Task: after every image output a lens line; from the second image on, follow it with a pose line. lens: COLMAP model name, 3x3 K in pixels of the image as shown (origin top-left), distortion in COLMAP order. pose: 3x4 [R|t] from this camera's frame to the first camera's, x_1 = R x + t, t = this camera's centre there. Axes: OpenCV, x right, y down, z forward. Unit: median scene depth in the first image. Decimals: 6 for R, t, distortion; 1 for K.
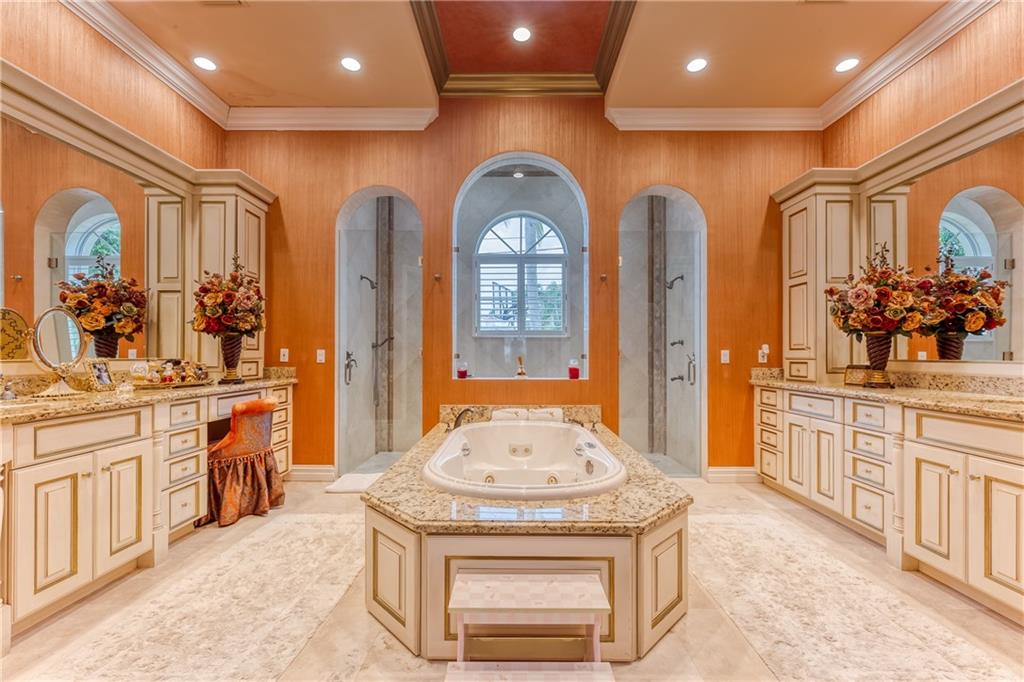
lens RADIAL K [[420.7, 0, 513.1], [0, 420.7, 350.5], [0, 0, 1]] dist [-0.000883, -0.000032]
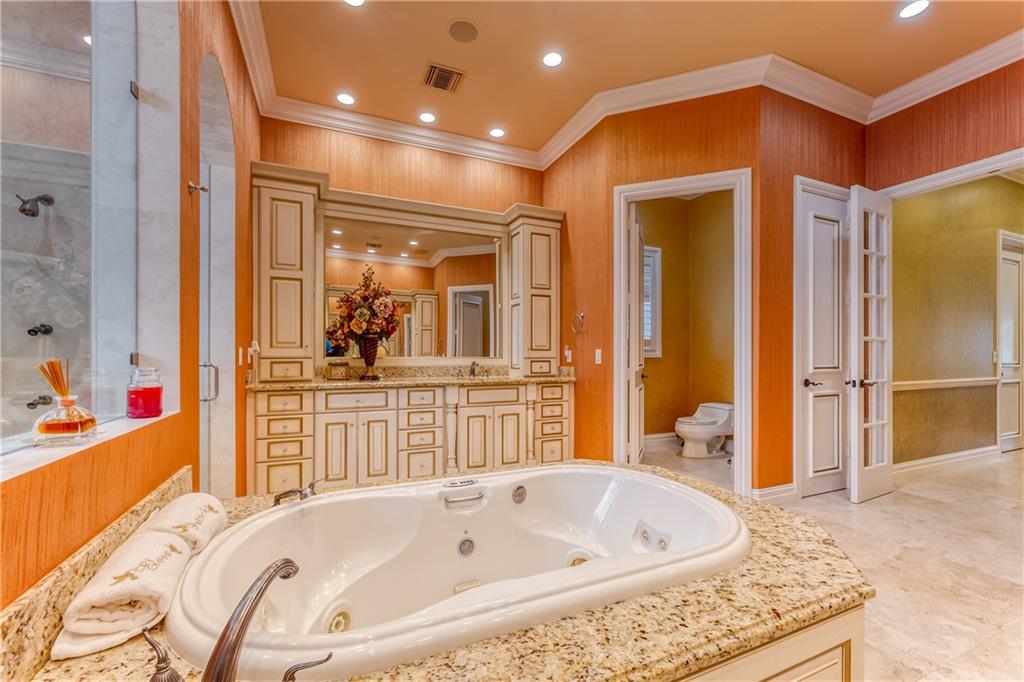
lens RADIAL K [[420.7, 0, 512.7], [0, 420.7, 349.9], [0, 0, 1]] dist [-0.000883, -0.000032]
pose [[-0.409818, 0.005148, 0.912153, -0.497276], [-0.010413, 0.999893, -0.010321, 0.008242], [-0.912108, -0.013728, -0.409720, 1.222523]]
